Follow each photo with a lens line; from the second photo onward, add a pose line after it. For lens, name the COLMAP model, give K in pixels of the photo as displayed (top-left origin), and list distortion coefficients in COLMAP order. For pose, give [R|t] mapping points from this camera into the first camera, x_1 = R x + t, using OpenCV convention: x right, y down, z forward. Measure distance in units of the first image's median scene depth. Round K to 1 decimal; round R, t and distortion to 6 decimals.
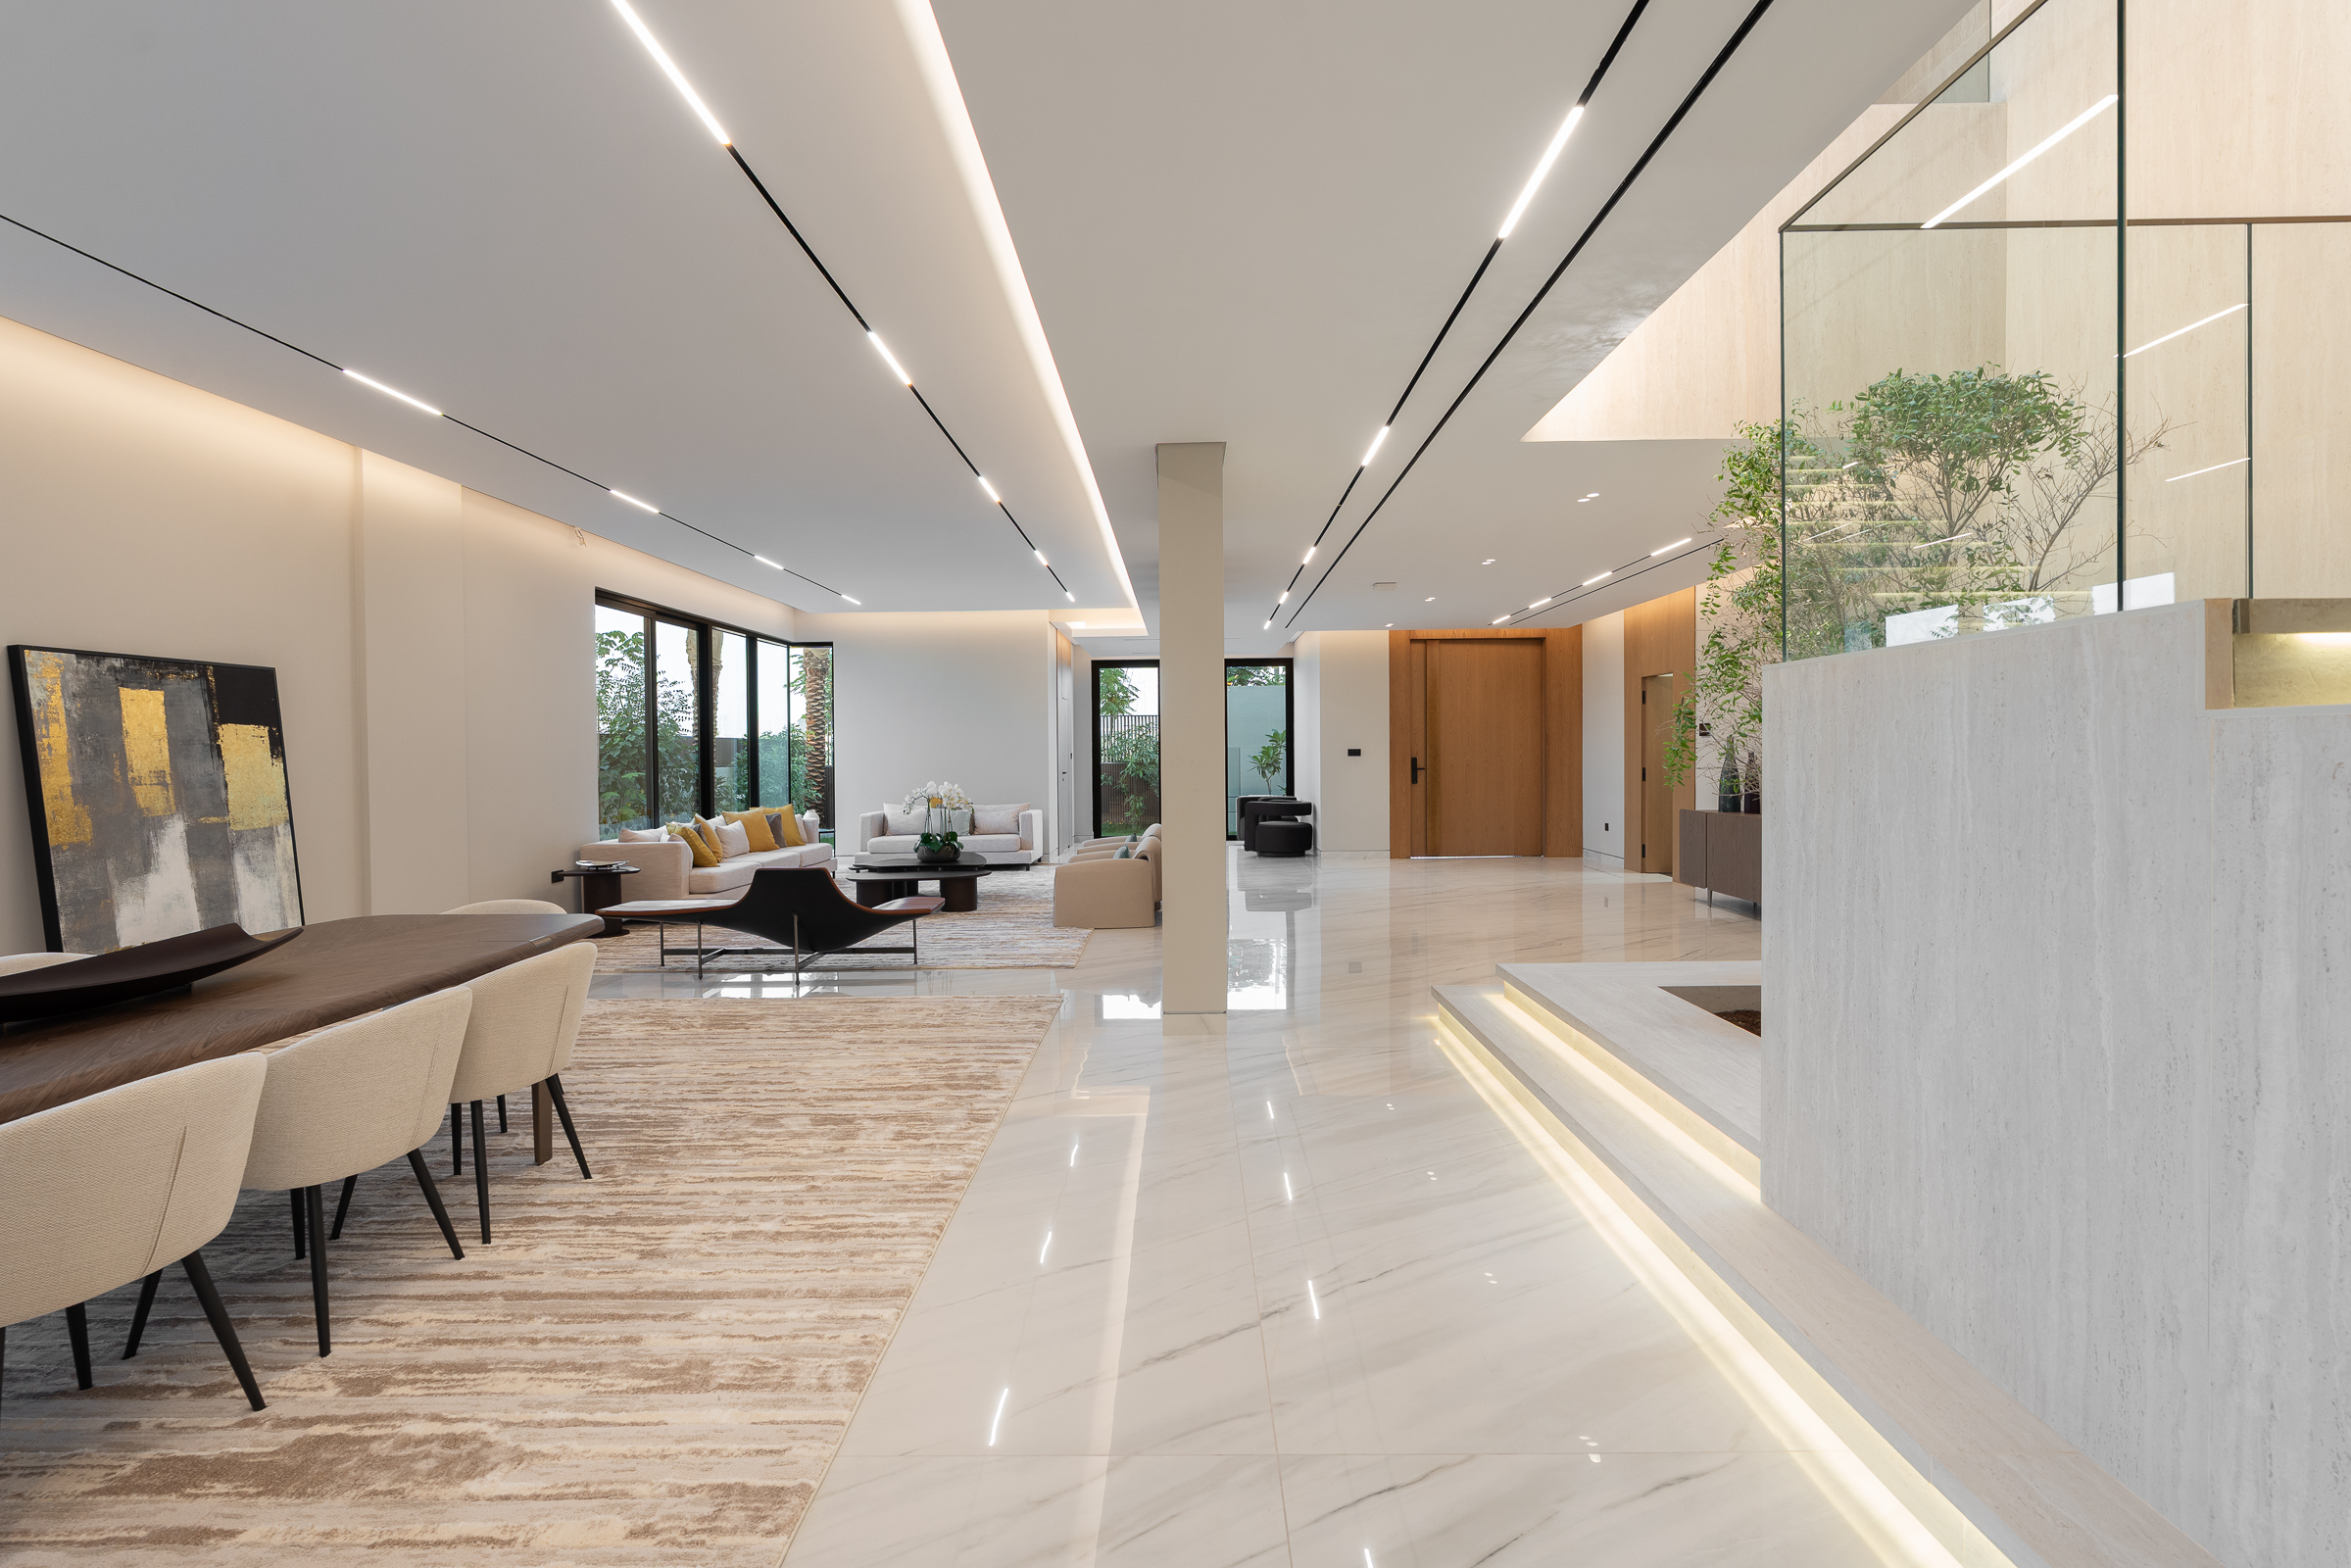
lens RADIAL K [[1083.3, 0, 1186.0], [0, 1083.3, 756.1], [0, 0, 1]] dist [0.001641, 0.001155]
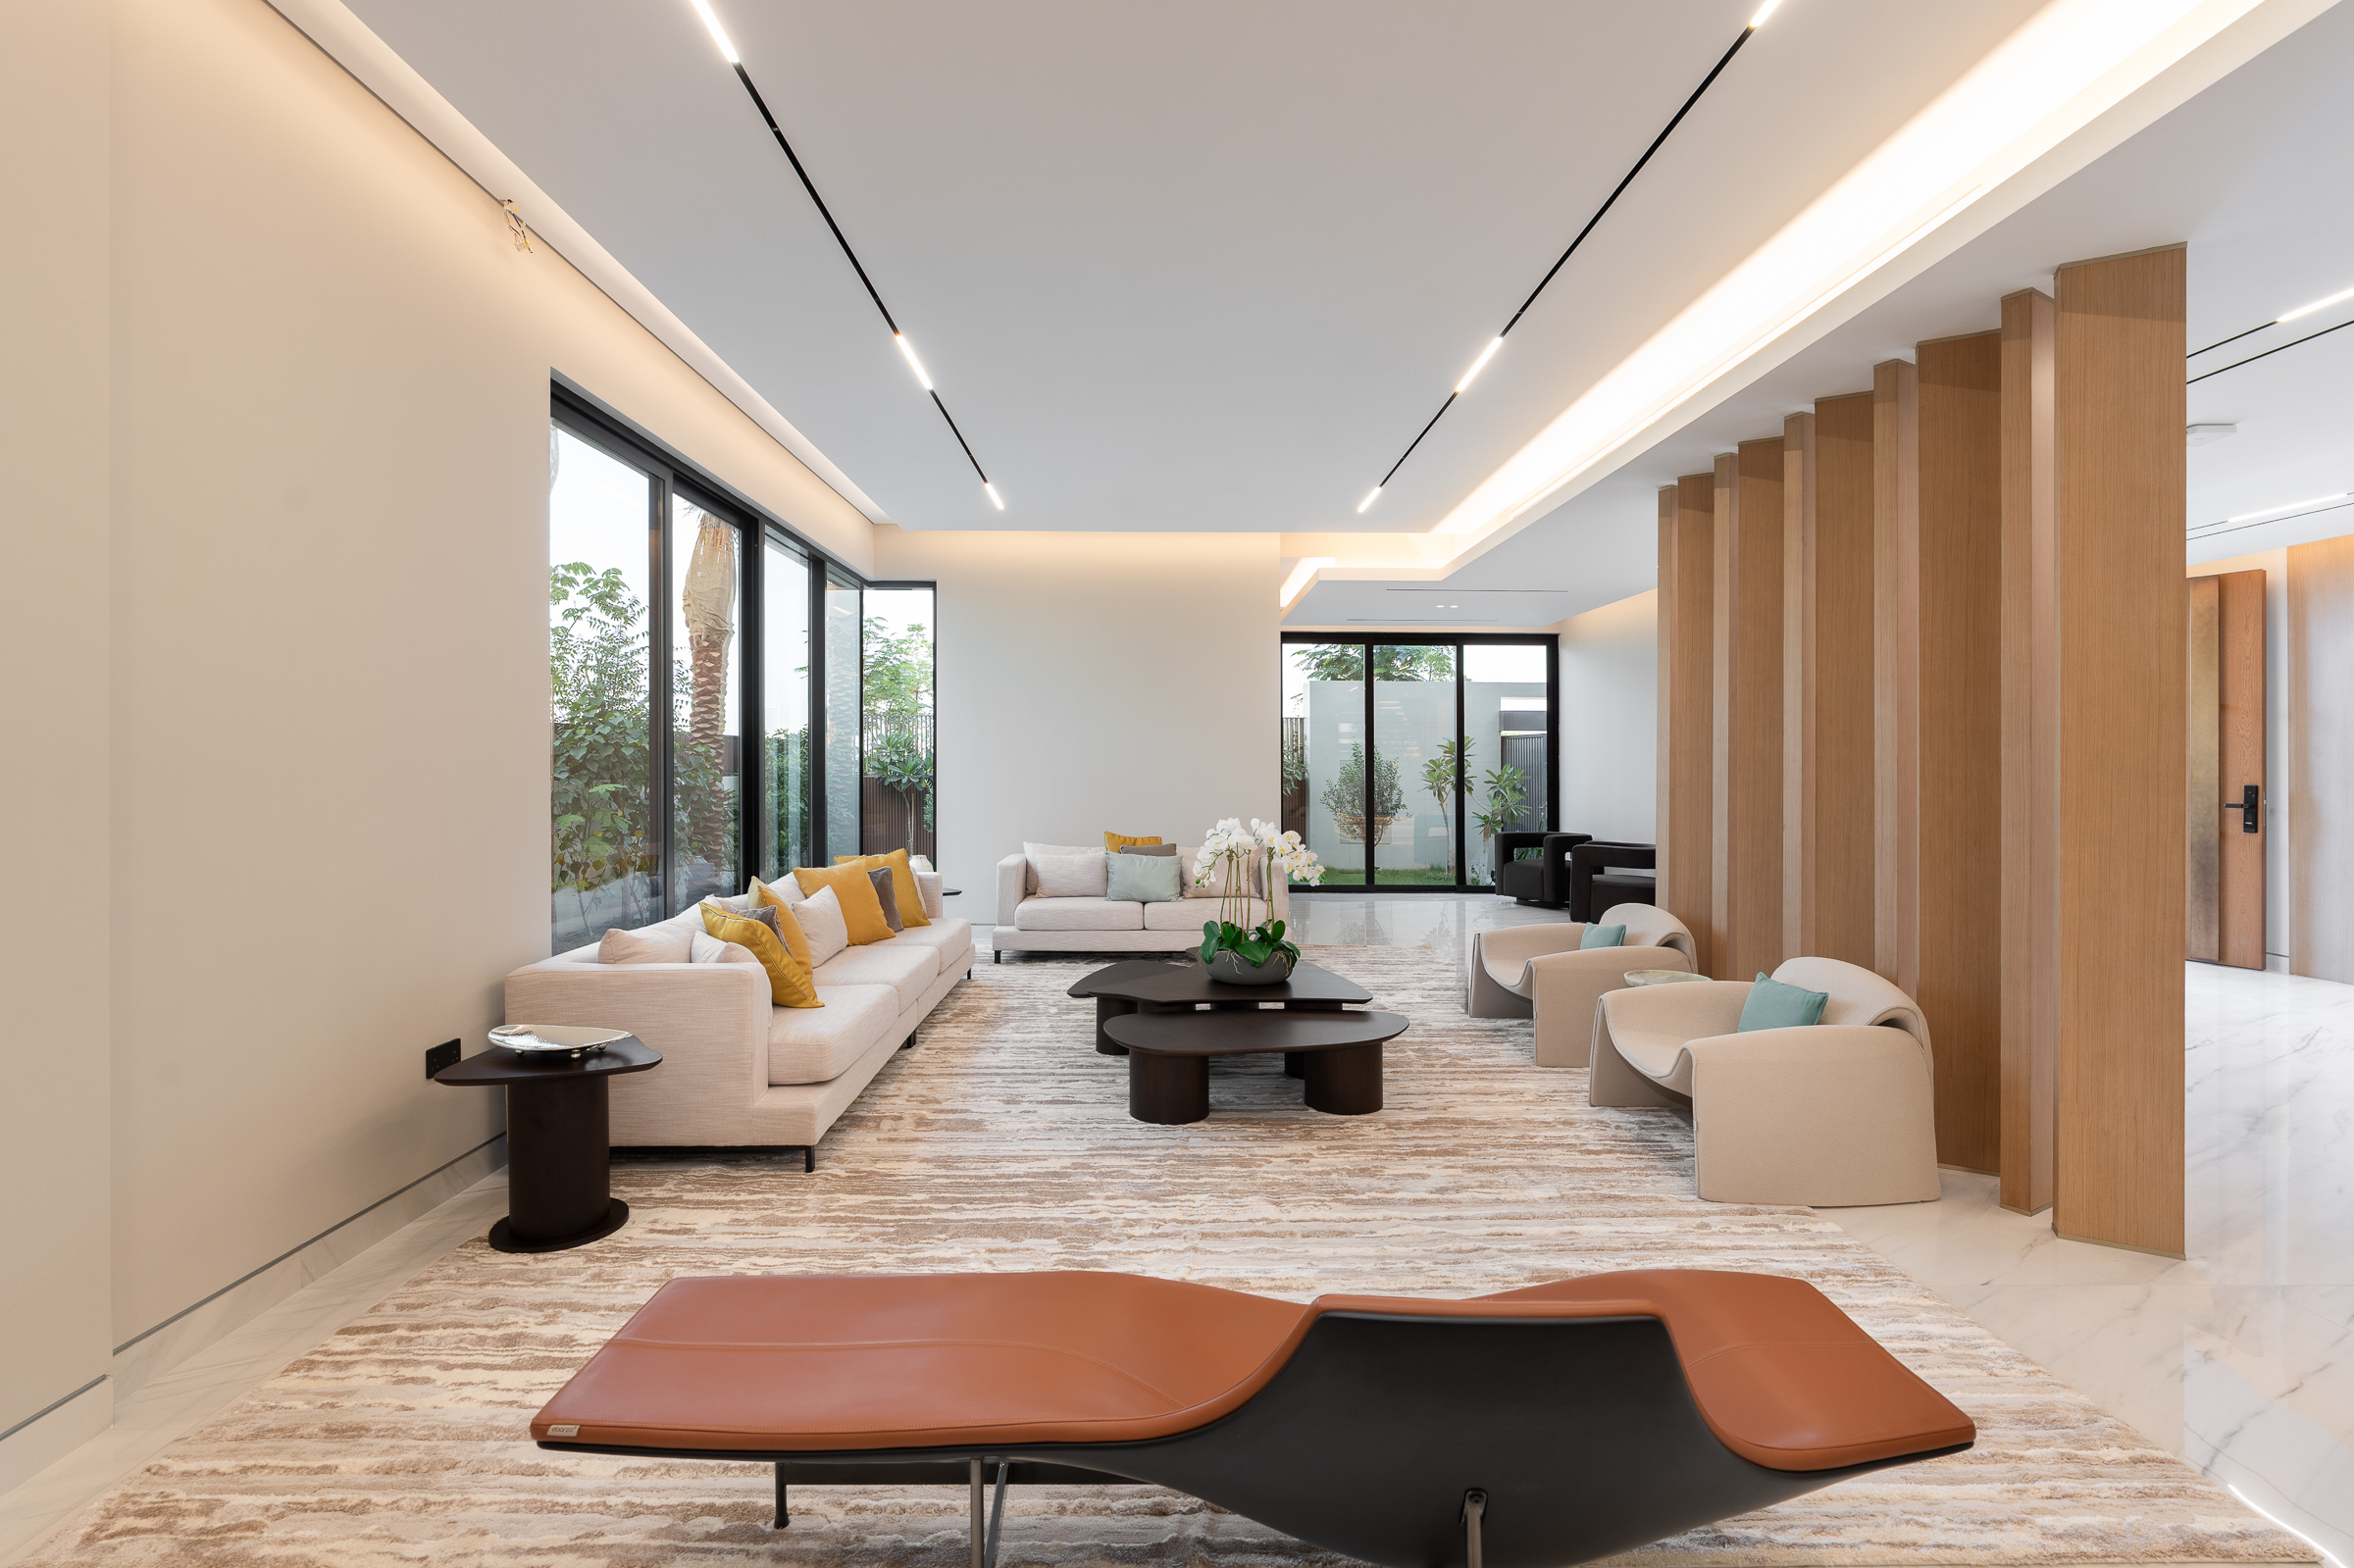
lens RADIAL K [[1076.8, 0, 1177.0], [0, 1076.8, 784.0], [0, 0, 1]] dist [0.001462, 0.000313]
pose [[0.999422, 0.016122, 0.029928, -0.198540], [-0.016559, 0.999759, 0.014421, 0.000337], [-0.029689, -0.014908, 0.999448, 0.365389]]
